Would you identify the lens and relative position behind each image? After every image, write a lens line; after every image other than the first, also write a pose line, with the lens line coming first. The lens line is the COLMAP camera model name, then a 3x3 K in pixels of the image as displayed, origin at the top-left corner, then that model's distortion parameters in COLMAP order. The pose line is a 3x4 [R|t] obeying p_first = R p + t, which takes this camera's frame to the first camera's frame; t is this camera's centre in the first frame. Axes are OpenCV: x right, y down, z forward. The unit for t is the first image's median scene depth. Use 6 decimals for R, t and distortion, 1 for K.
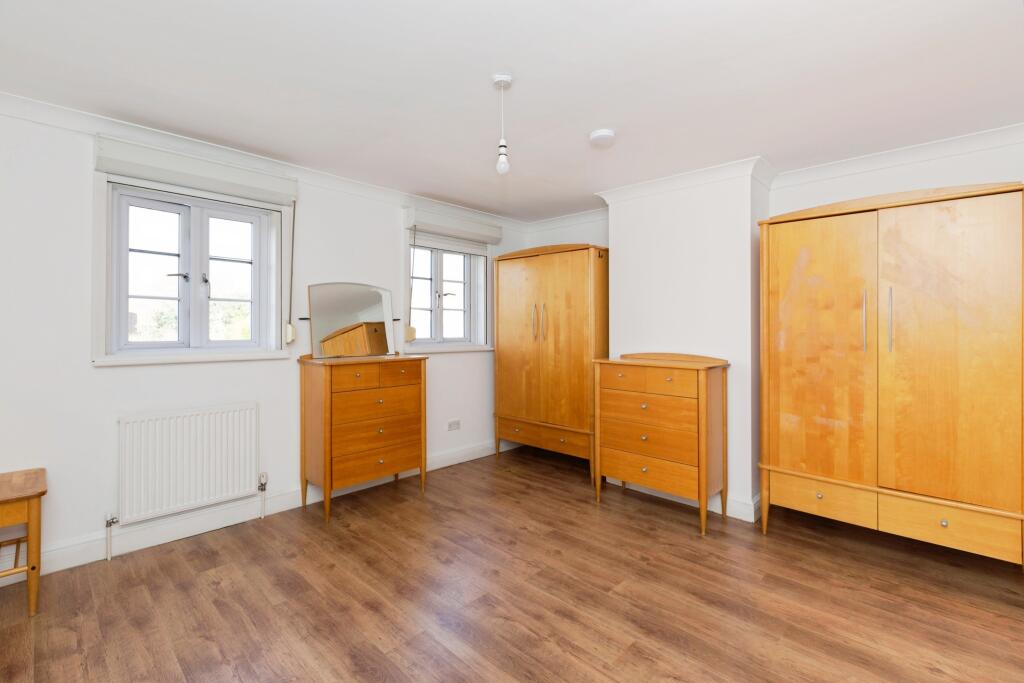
lens RADIAL K [[455.6, 0, 514.0], [0, 455.6, 328.8], [0, 0, 1]] dist [0.011003, -0.000640]
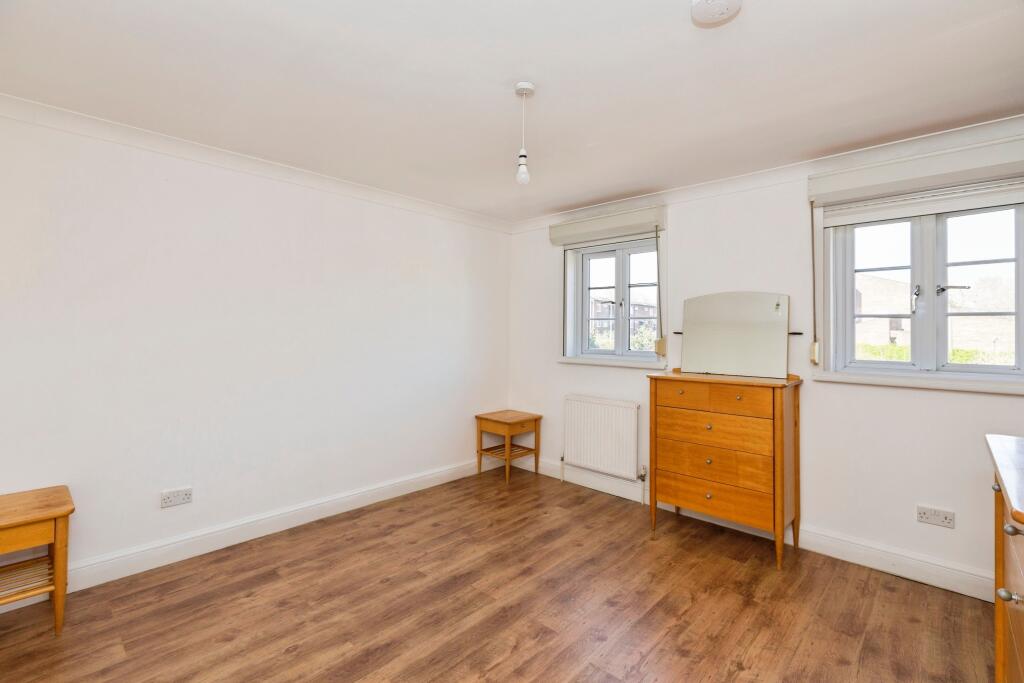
lens RADIAL K [[466.5, 0, 512.0], [0, 466.5, 341.5], [0, 0, 1]] dist [-0.000638, -0.000242]
pose [[0.006781, 0.005928, -0.999959, 0.716490], [-0.023529, 0.999707, 0.005767, -0.000424], [0.999700, 0.023489, 0.006918, 0.742808]]
